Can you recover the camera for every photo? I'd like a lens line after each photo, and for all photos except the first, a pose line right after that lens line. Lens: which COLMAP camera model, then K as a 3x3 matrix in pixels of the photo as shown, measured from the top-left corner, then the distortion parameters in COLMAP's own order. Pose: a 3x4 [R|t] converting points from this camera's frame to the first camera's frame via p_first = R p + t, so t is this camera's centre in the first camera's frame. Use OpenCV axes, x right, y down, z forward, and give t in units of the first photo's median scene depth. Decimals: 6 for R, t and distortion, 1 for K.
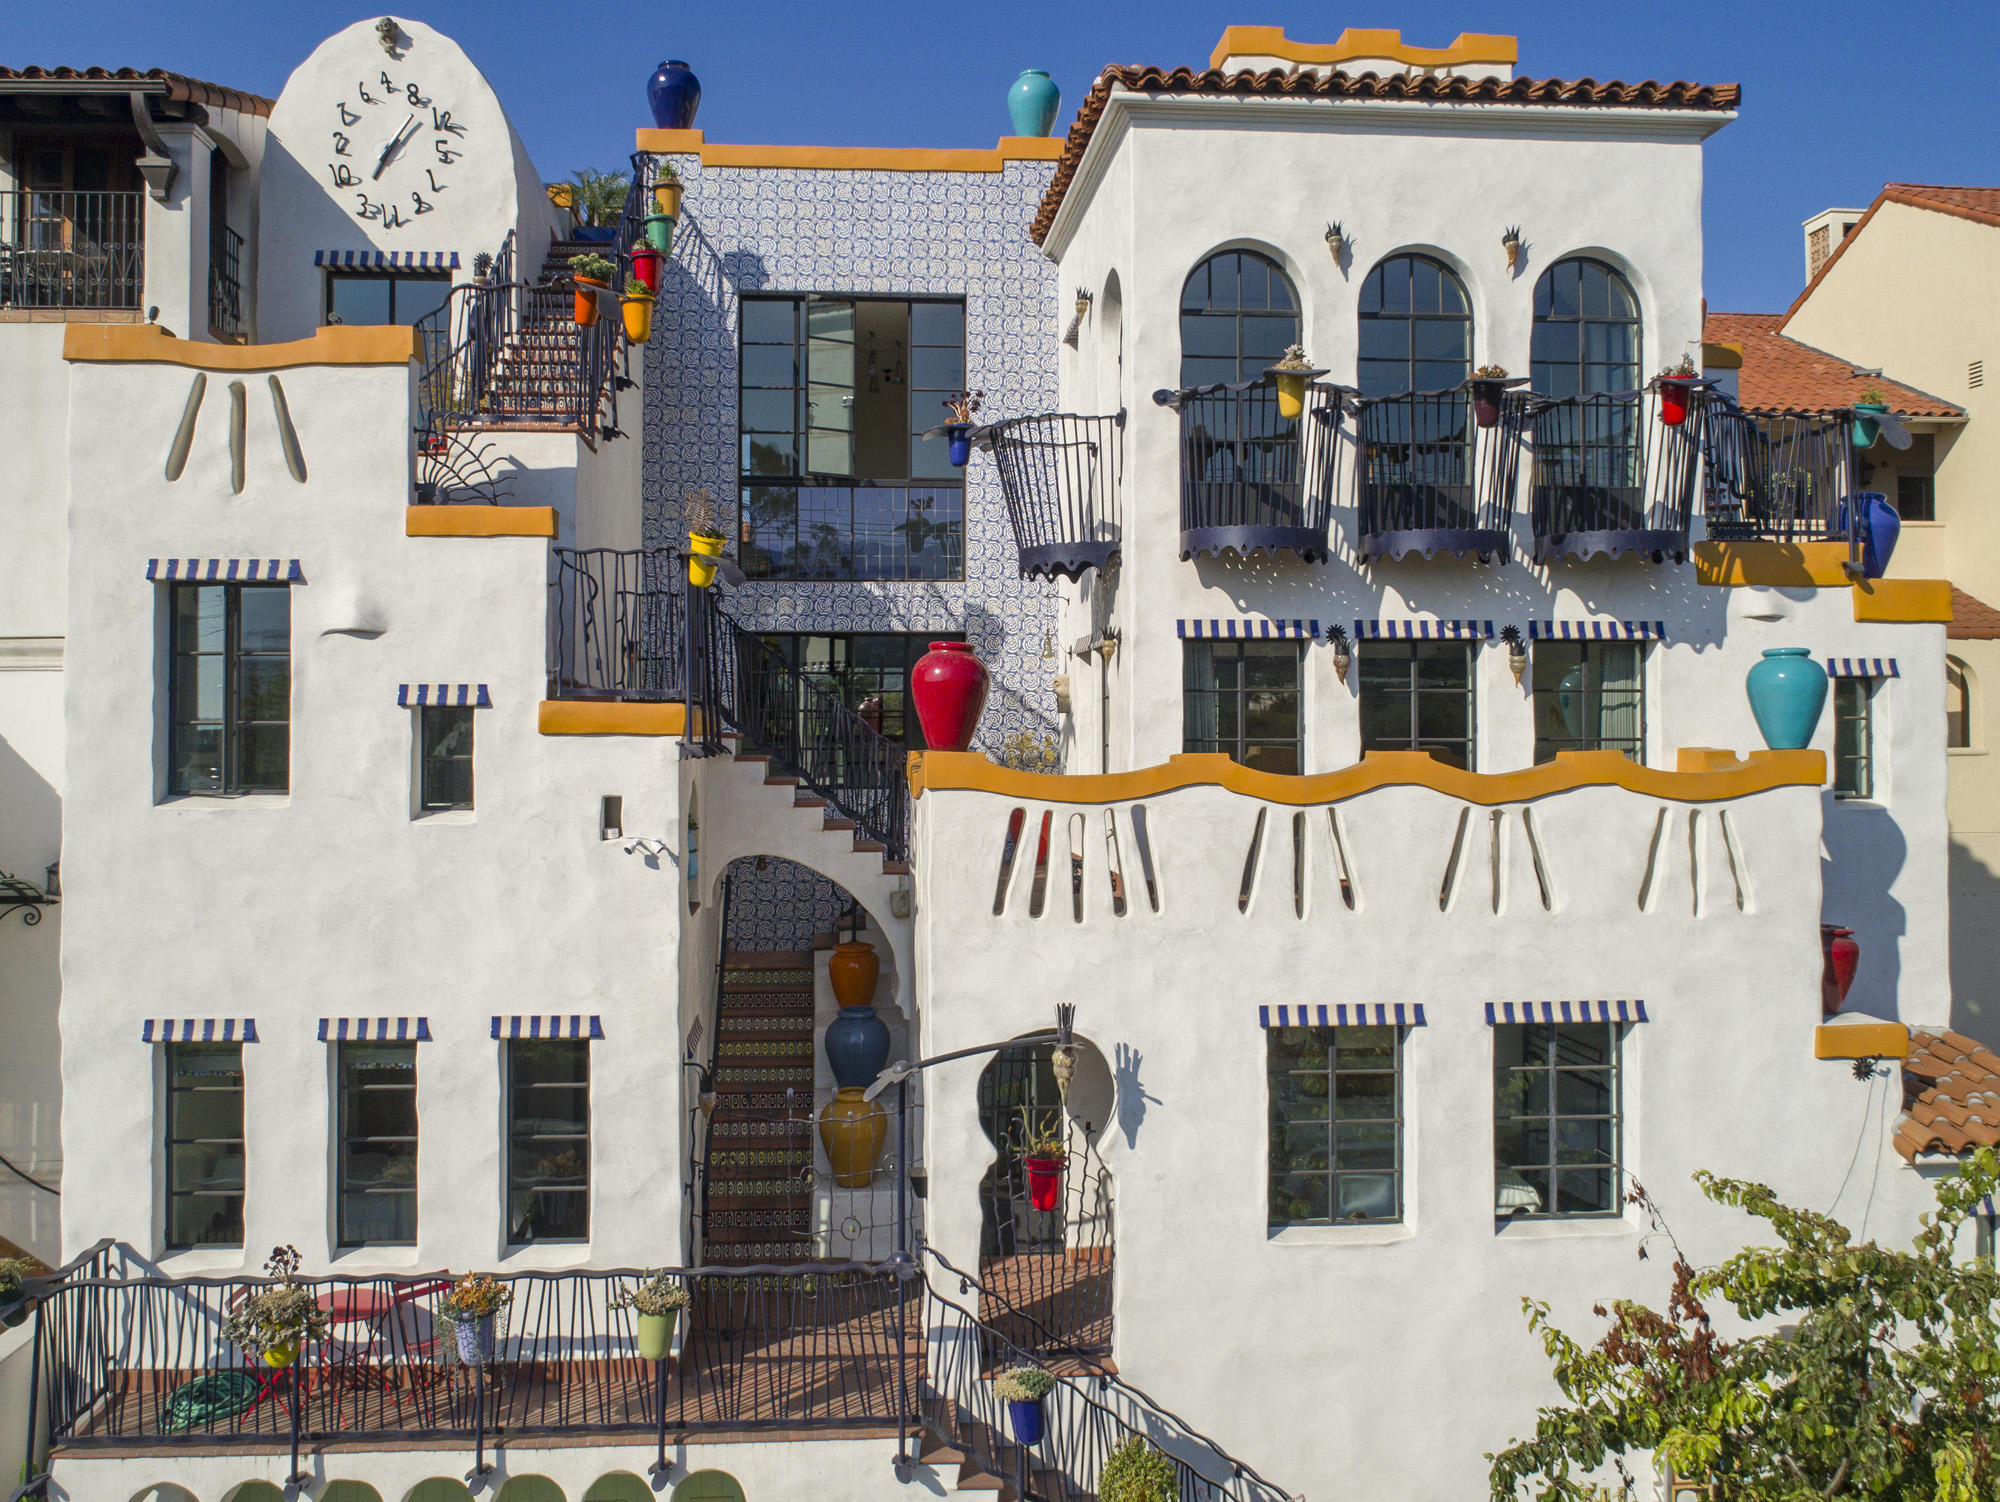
lens RADIAL K [[1570.3, 0, 926.0], [0, 1570.3, 676.0], [0, 0, 1]] dist [-0.021868, 0.006586]
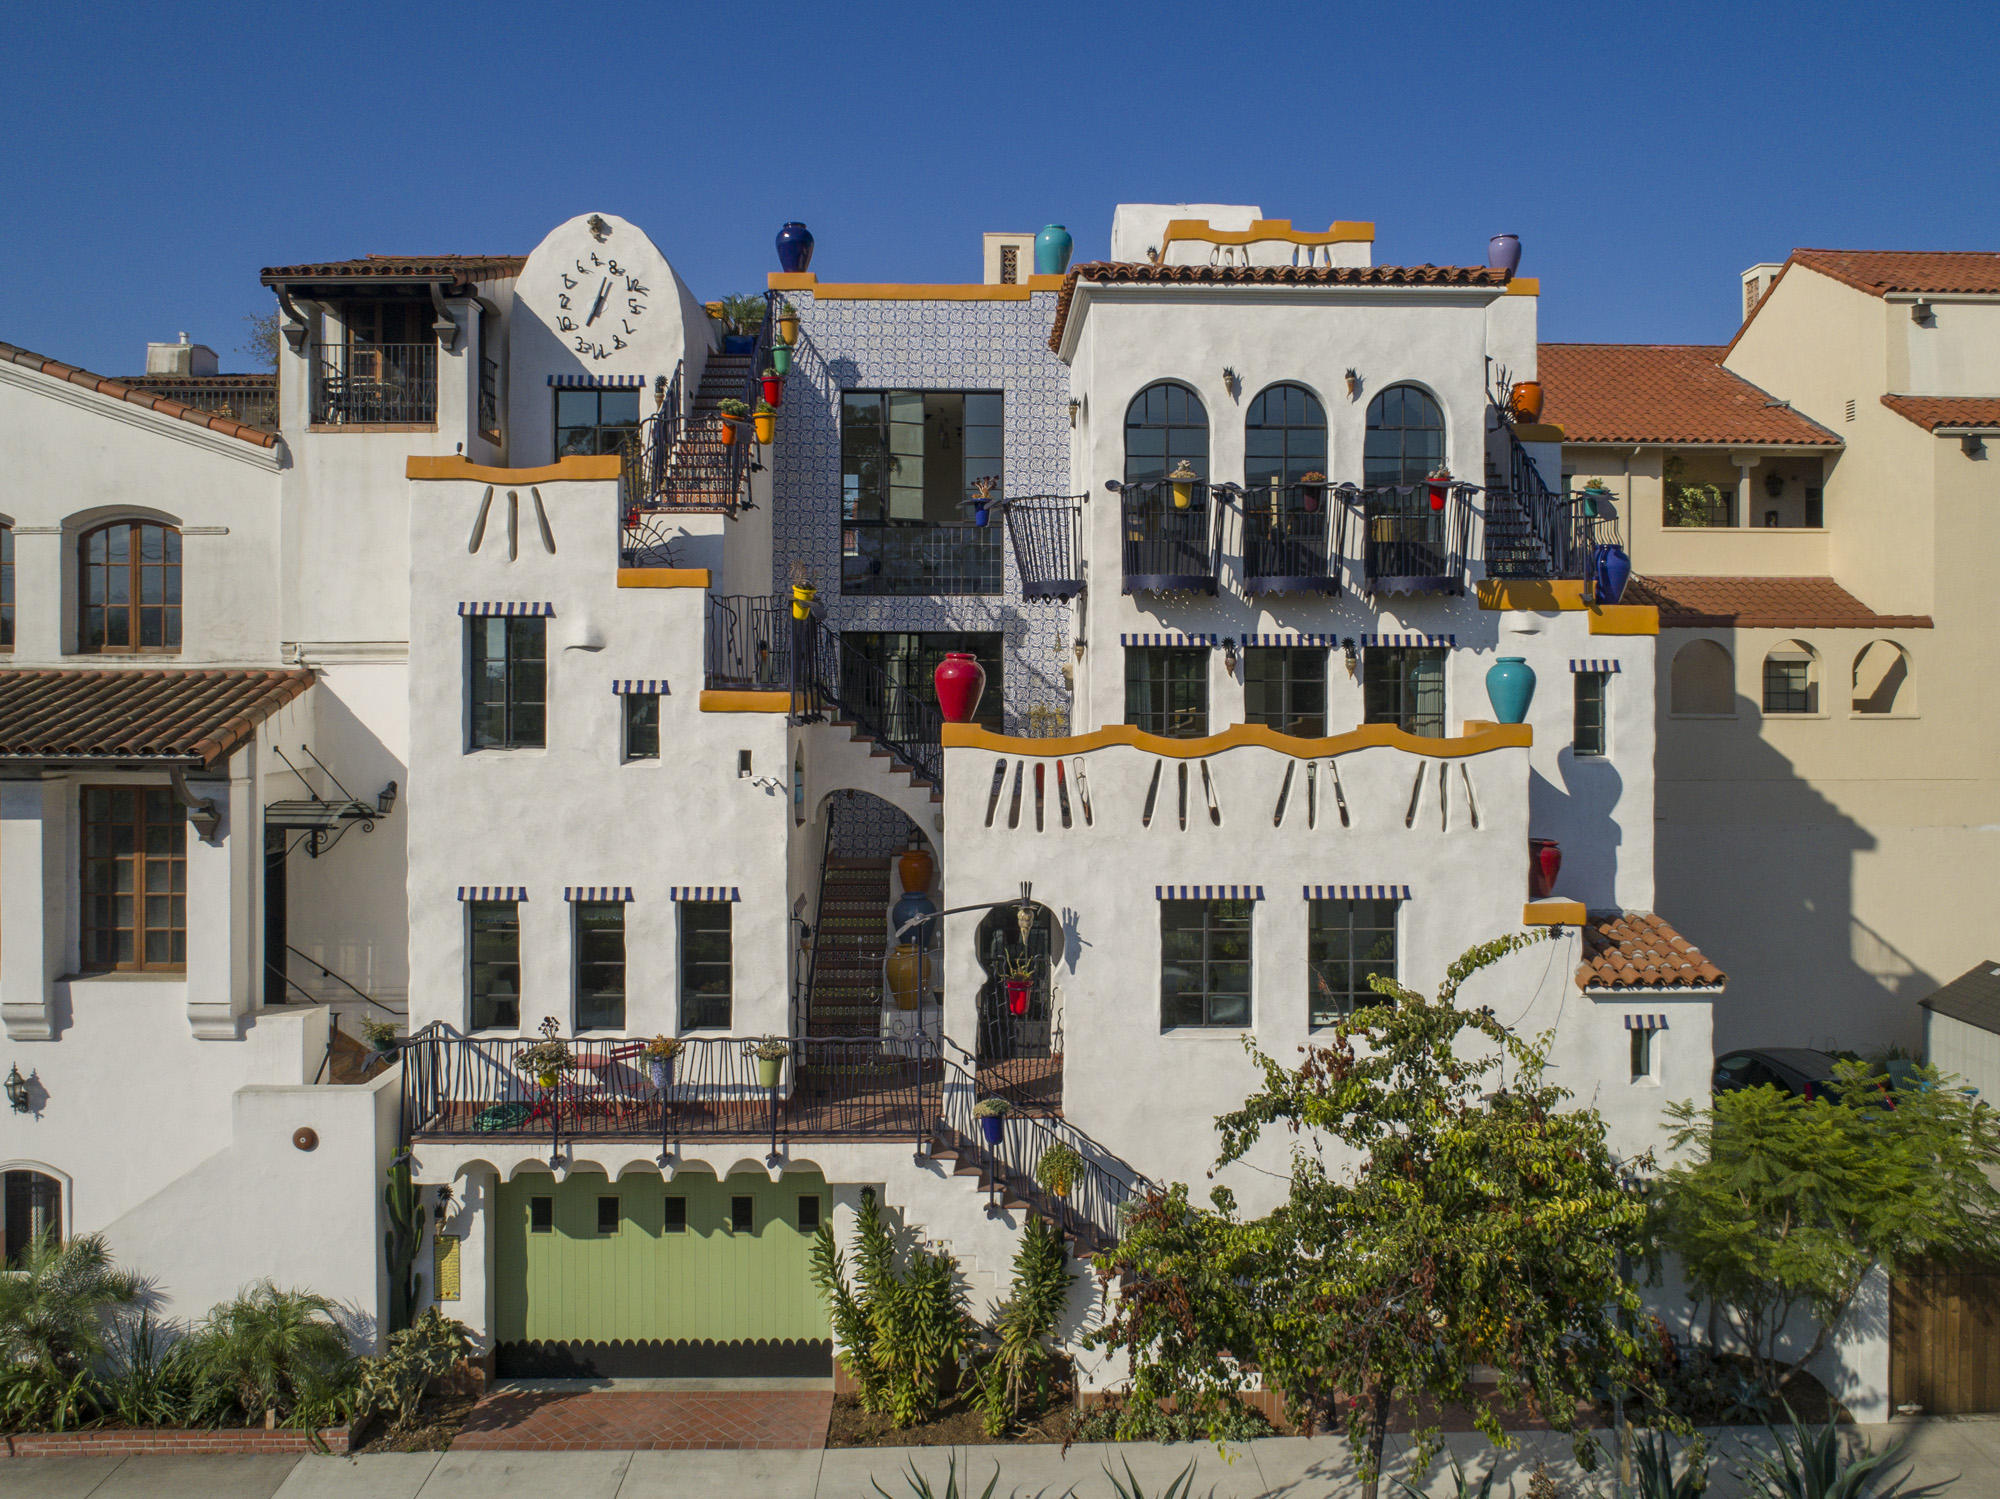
lens RADIAL K [[1501.3, 0, 1004.7], [0, 1501.3, 652.5], [0, 0, 1]] dist [-0.021377, 0.001802]
pose [[0.999092, 0.001772, -0.042579, 0.108585], [-0.001071, 0.999864, 0.016484, -0.040884], [0.042602, -0.016423, 0.998957, -0.432754]]
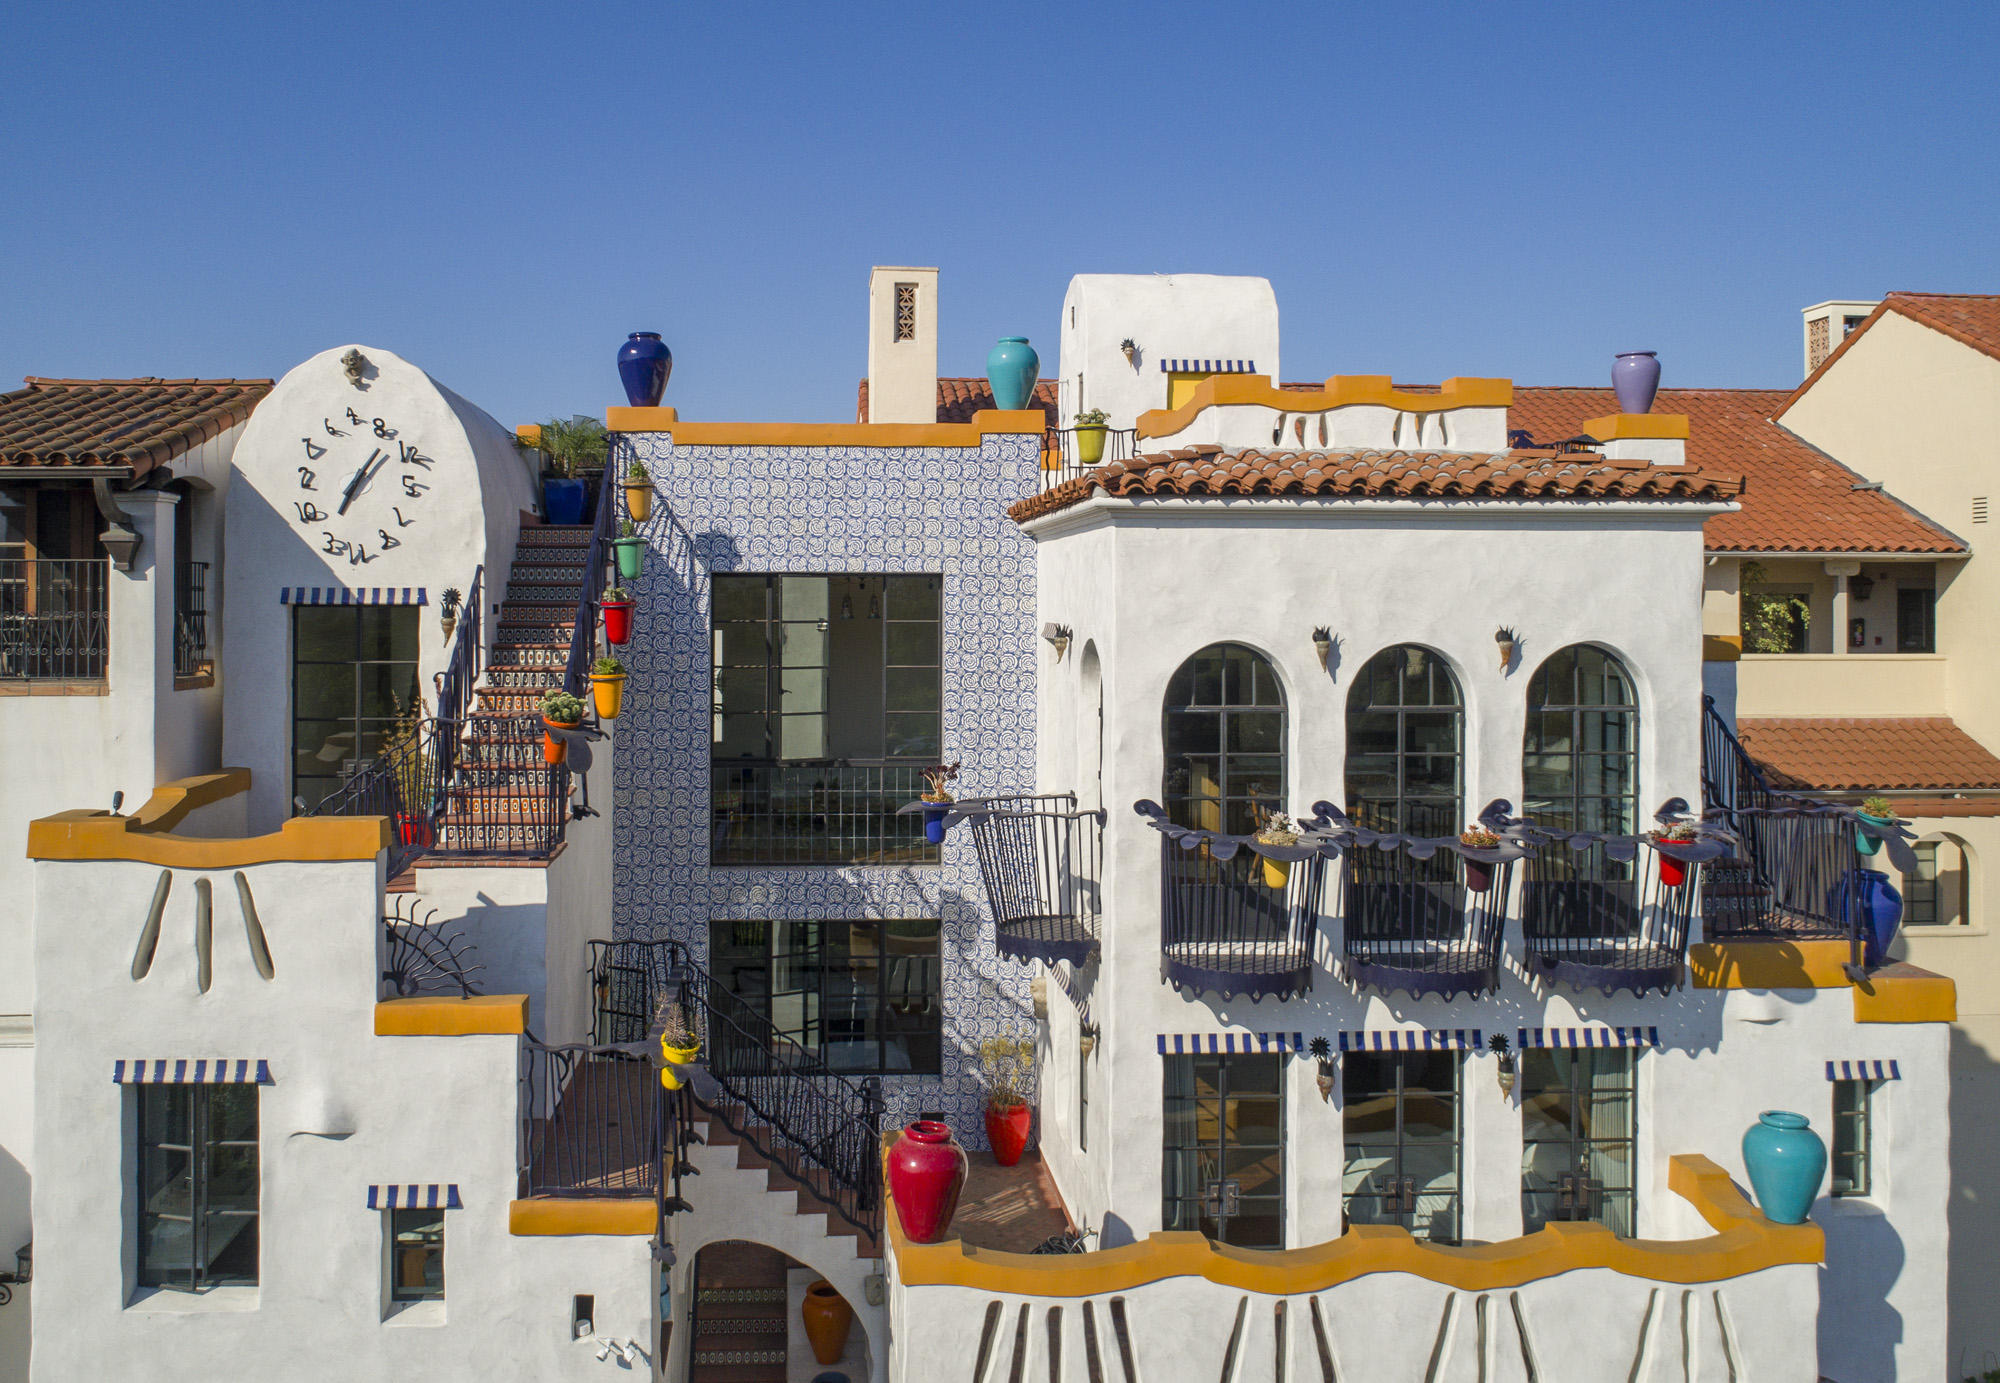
lens RADIAL K [[1586.1, 0, 872.9], [0, 1586.1, 576.9], [0, 0, 1]] dist [-0.020110, 0.004777]
pose [[0.999866, 0.002636, -0.016170, -0.002563], [-0.002414, 0.999903, 0.013731, -0.330076], [0.016204, -0.013690, 0.999775, 0.012035]]
